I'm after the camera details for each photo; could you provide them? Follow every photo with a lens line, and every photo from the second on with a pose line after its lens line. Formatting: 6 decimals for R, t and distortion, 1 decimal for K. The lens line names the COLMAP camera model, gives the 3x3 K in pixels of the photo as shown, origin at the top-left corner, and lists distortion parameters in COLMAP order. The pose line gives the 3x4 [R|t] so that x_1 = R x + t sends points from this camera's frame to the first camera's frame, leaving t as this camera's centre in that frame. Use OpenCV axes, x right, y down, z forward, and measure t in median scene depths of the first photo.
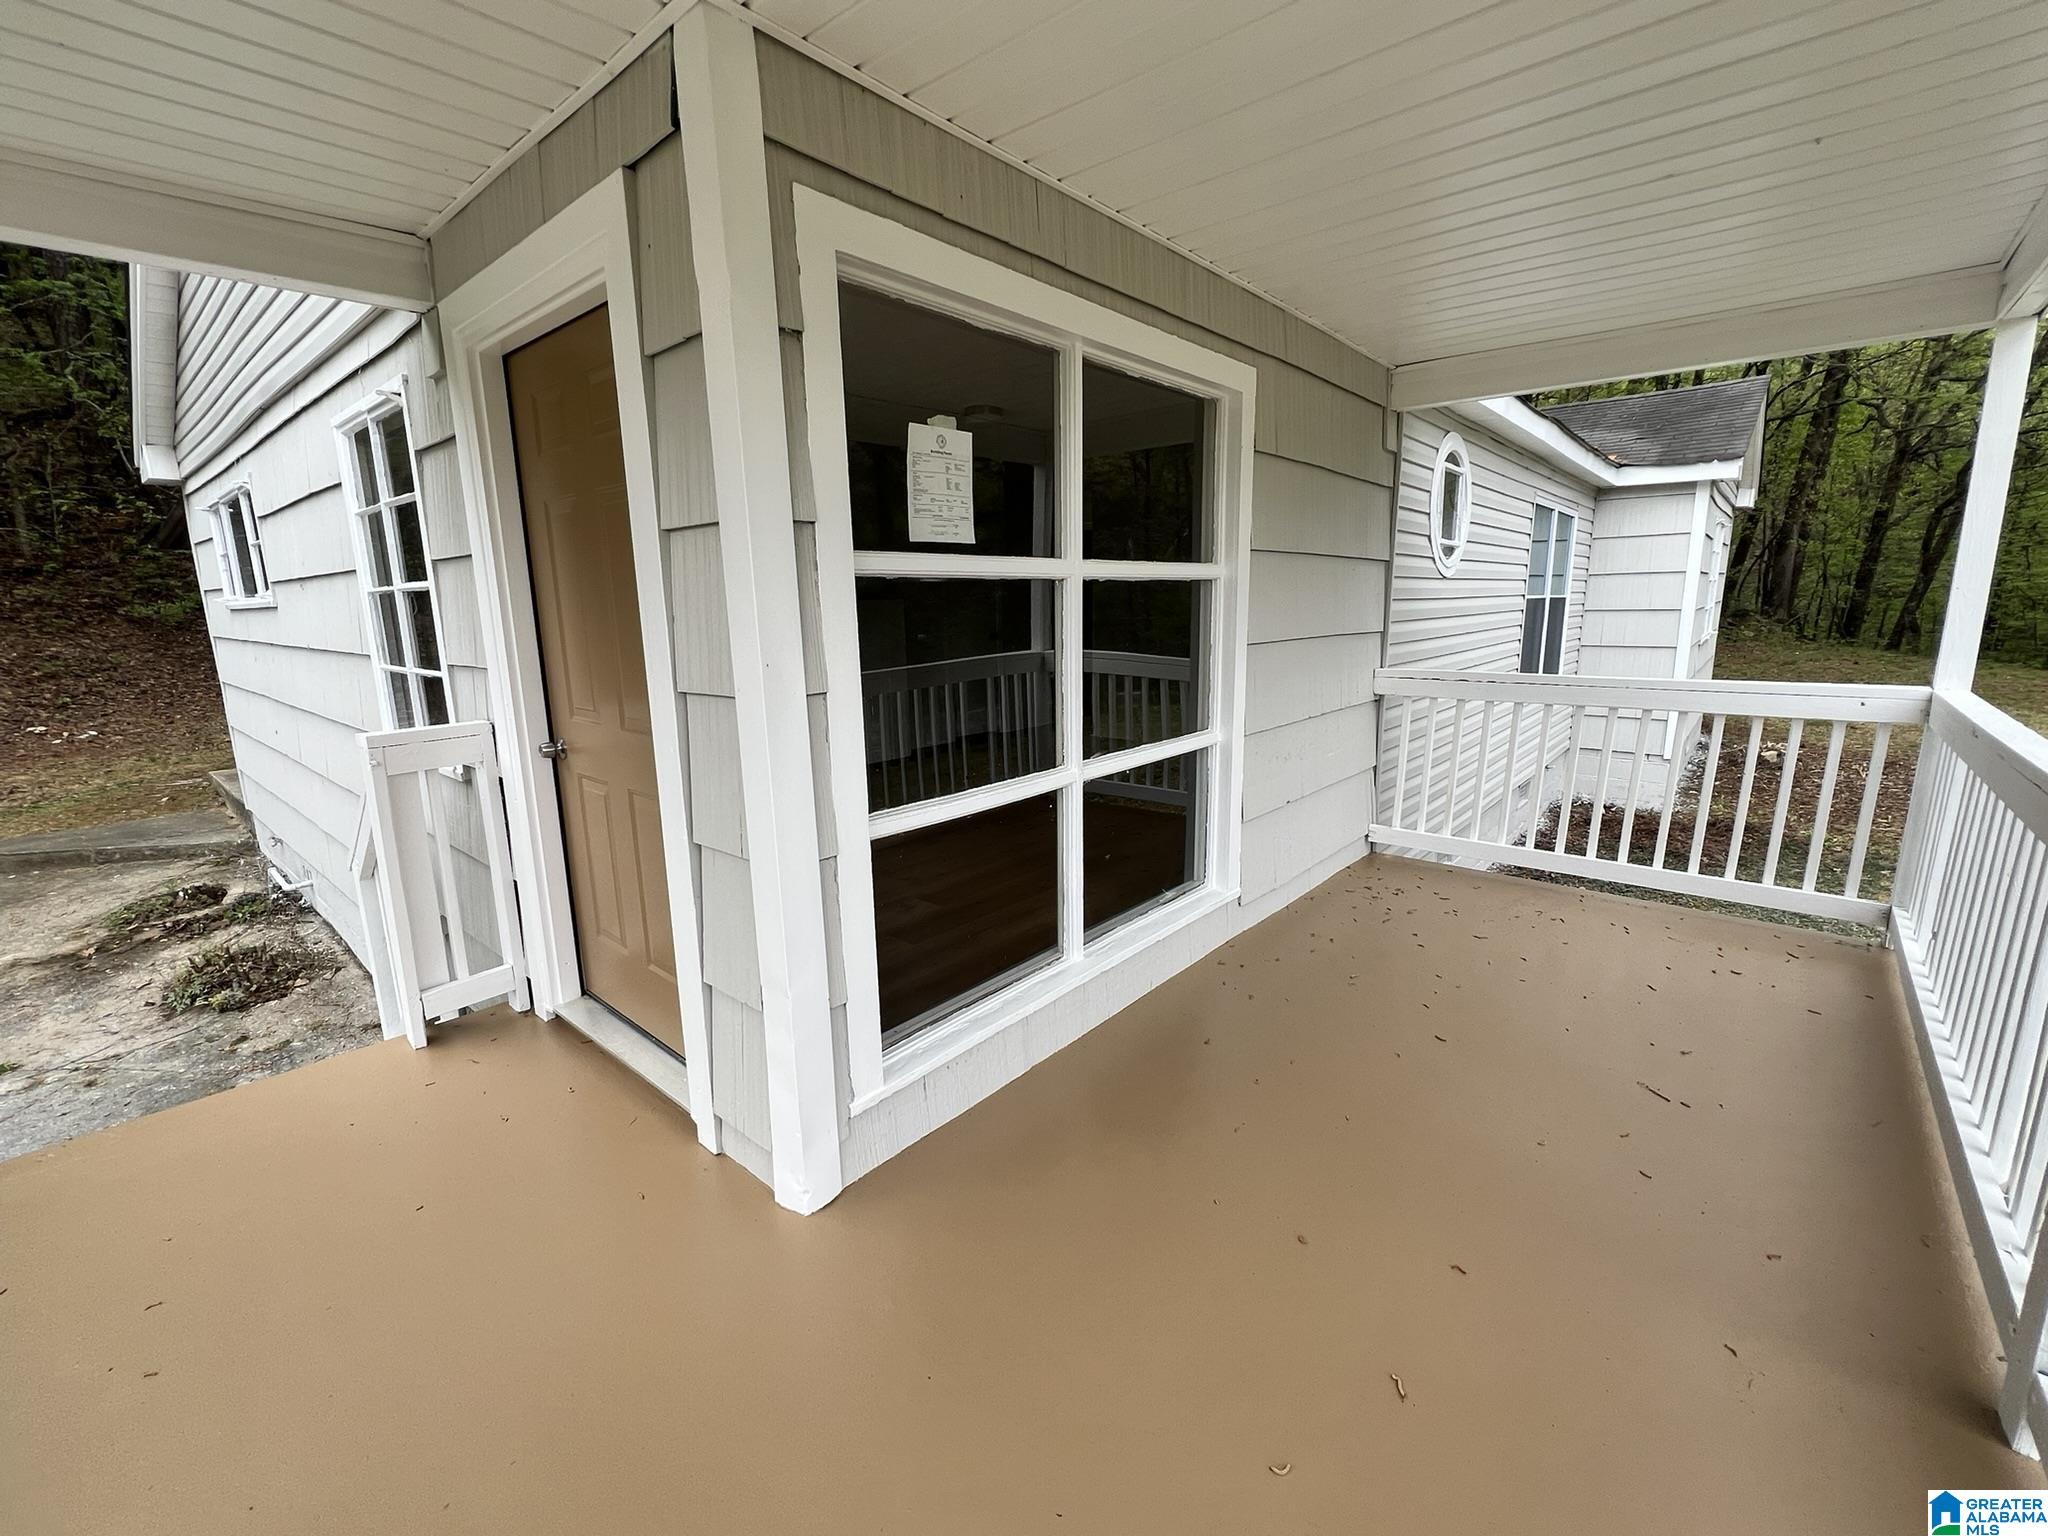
lens RADIAL K [[826.1, 0, 1012.4], [0, 826.1, 759.0], [0, 0, 1]] dist [-0.001440, -0.000202]
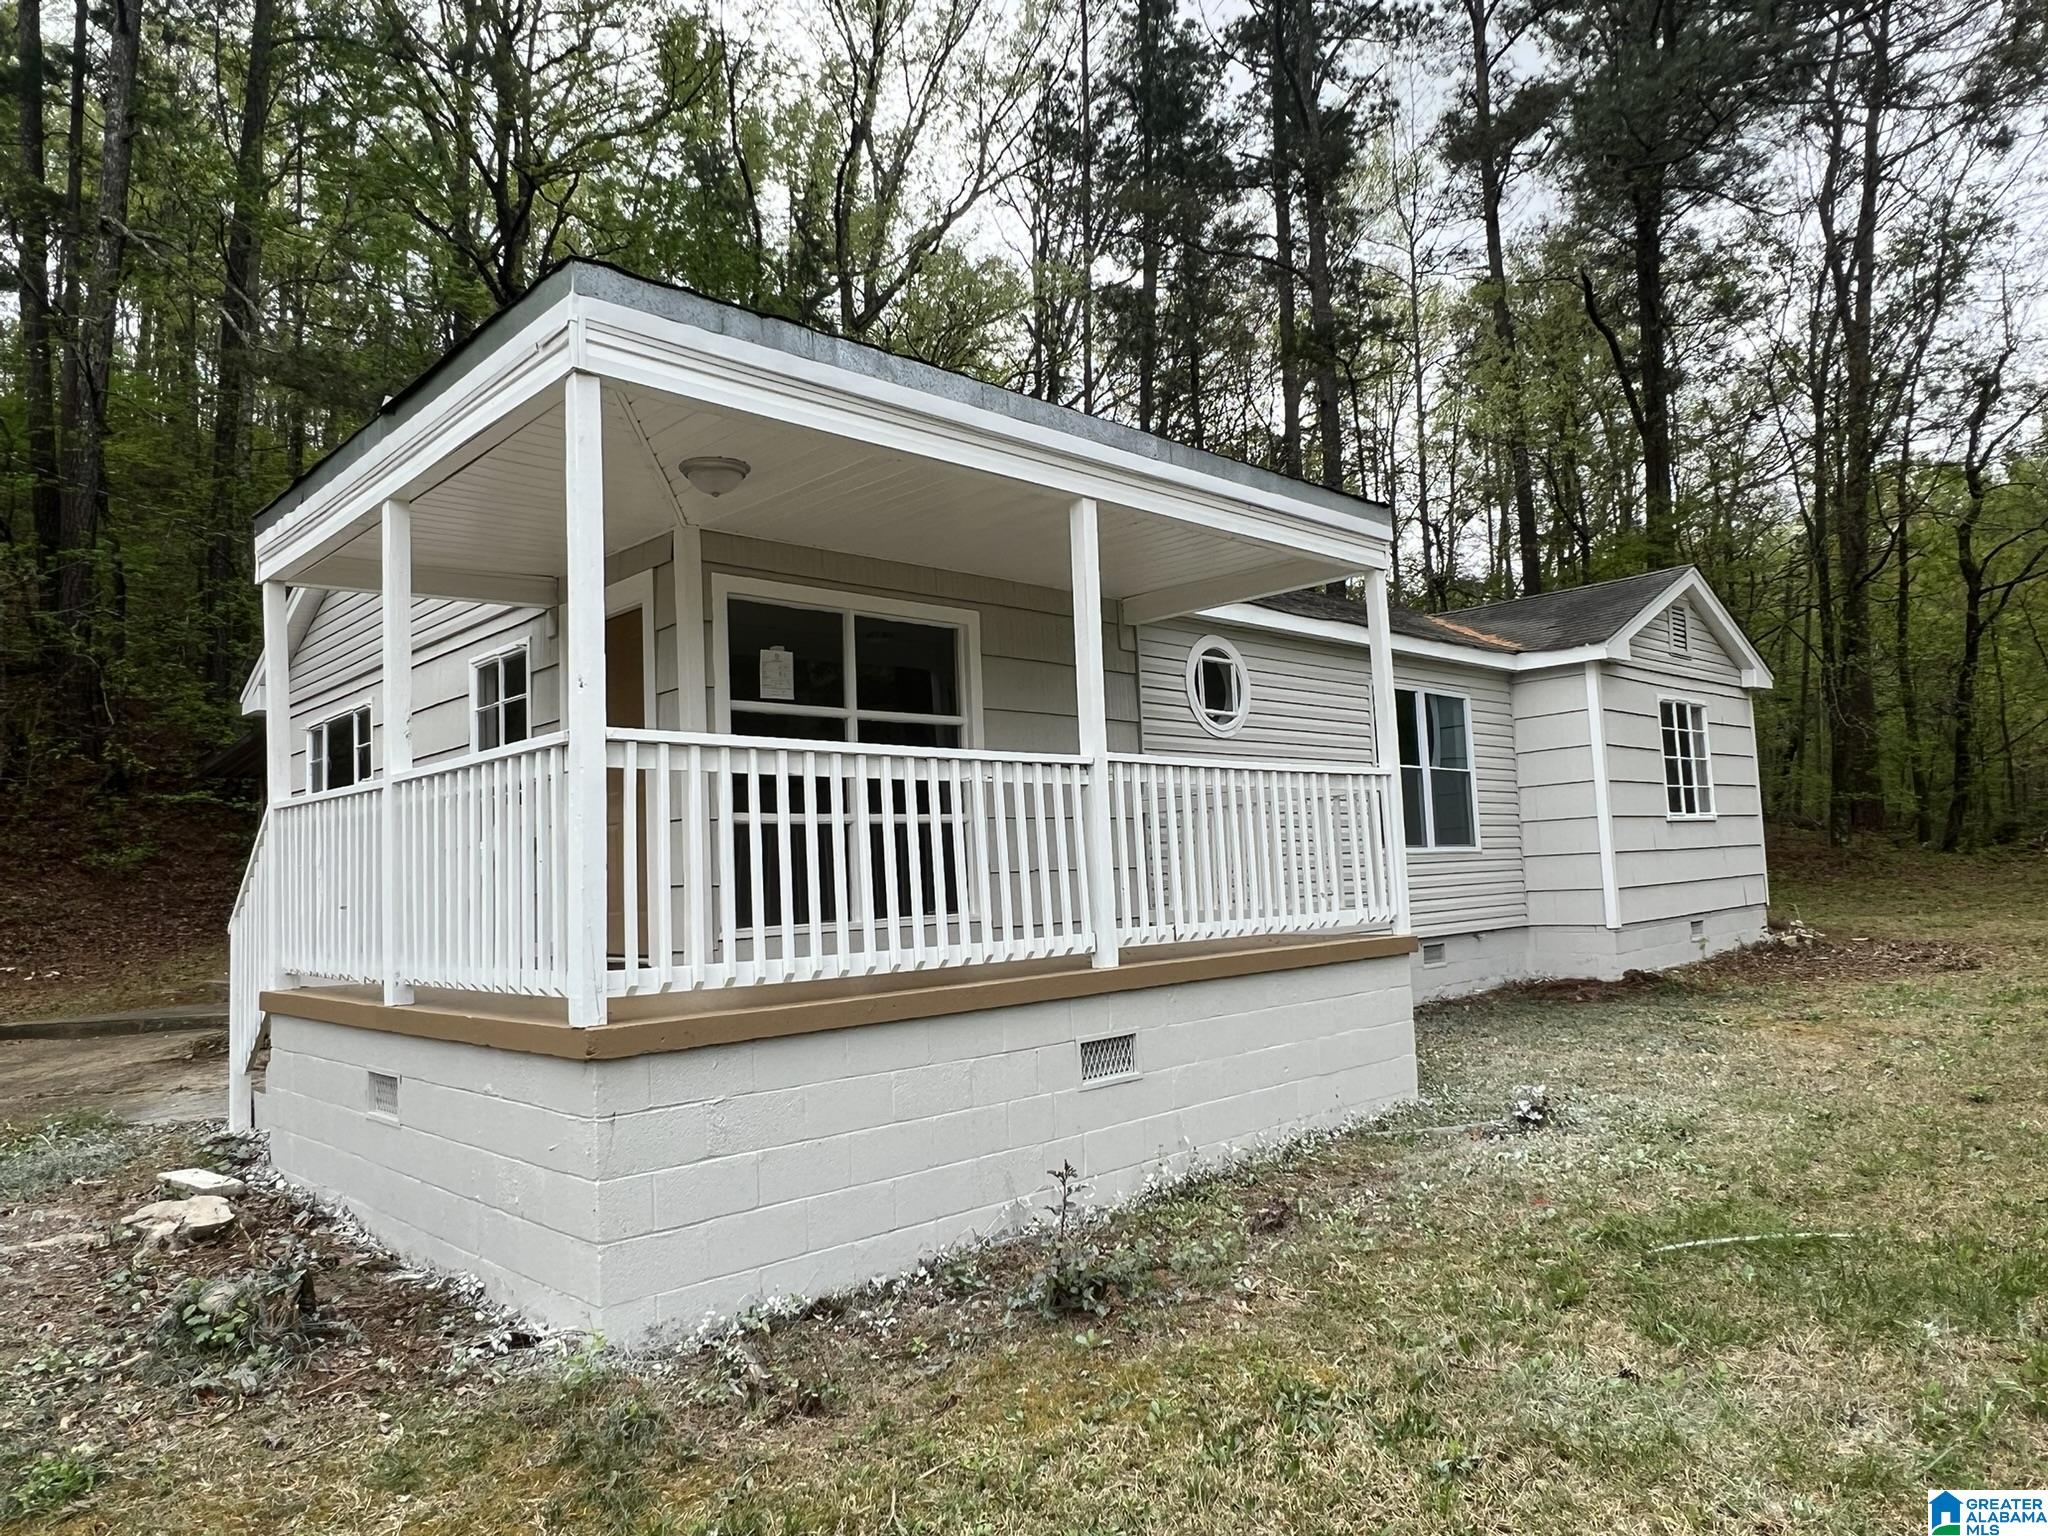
lens RADIAL K [[1346.9, 0, 1029.1], [0, 1346.9, 762.7], [0, 0, 1]] dist [0.004152, -0.000083]
pose [[0.995124, -0.035237, -0.092121, 0.791381], [0.007433, 0.958140, -0.286202, 0.814738], [0.098349, 0.284122, 0.953731, -2.016874]]
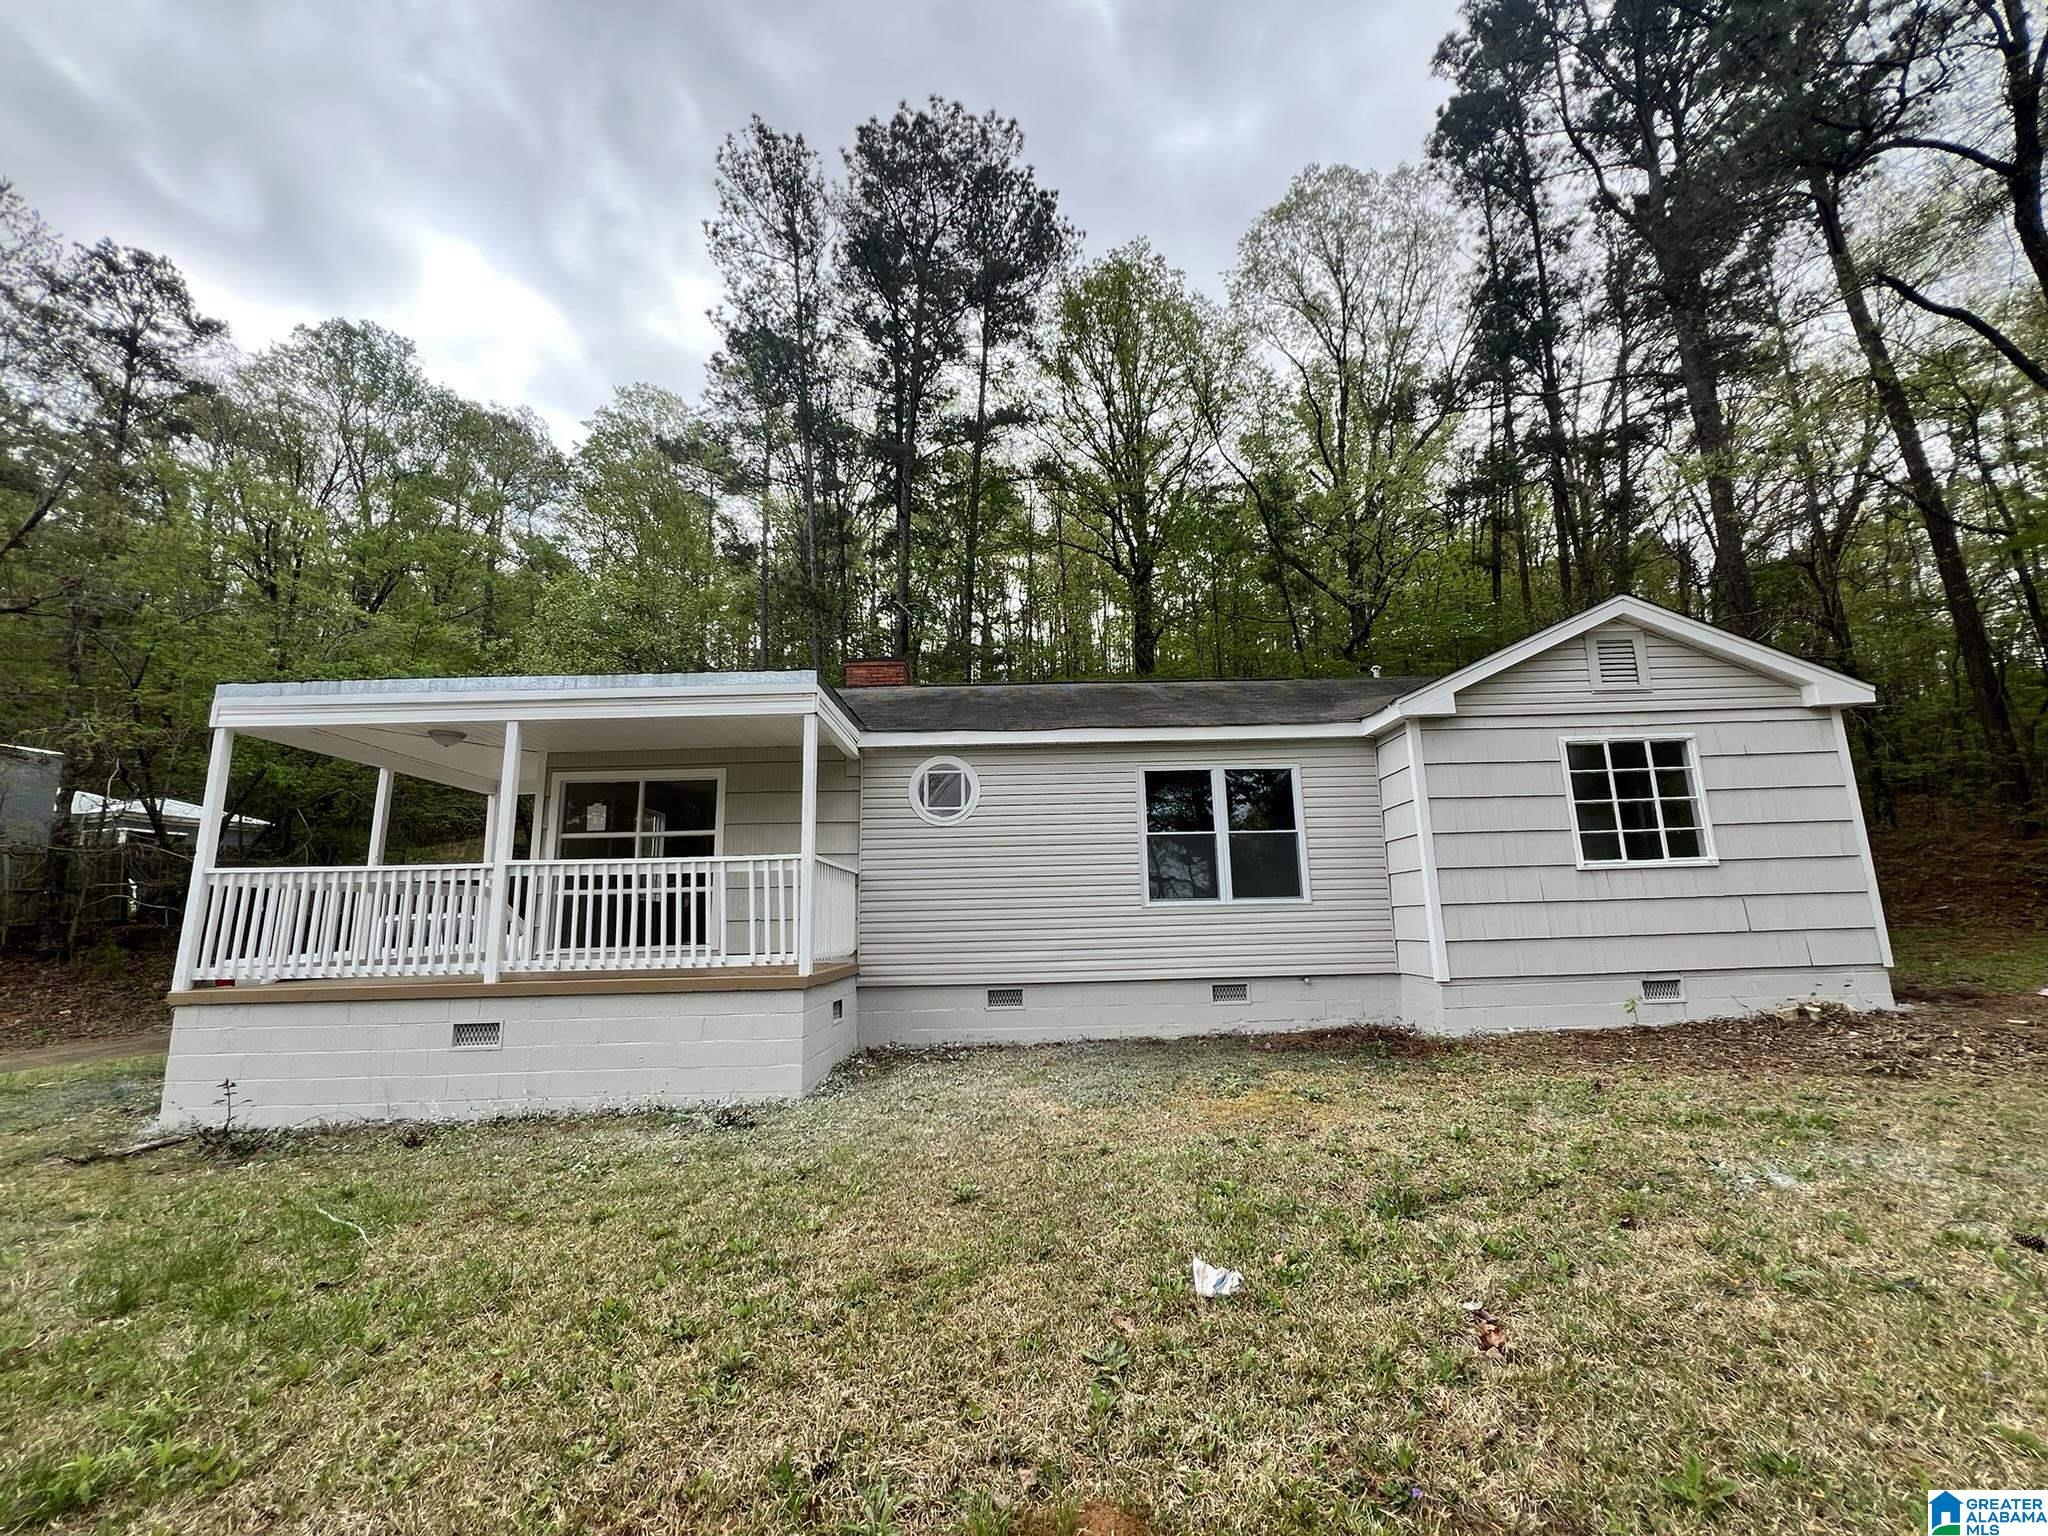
lens RADIAL K [[826.1, 0, 1028.0], [0, 826.1, 770.1], [0, 0, 1]] dist [-0.001440, -0.000202]
pose [[0.646660, -0.137983, -0.750194, 4.029605], [-0.140871, 0.944981, -0.295240, 0.349639], [0.749657, 0.296600, 0.591644, 0.018991]]
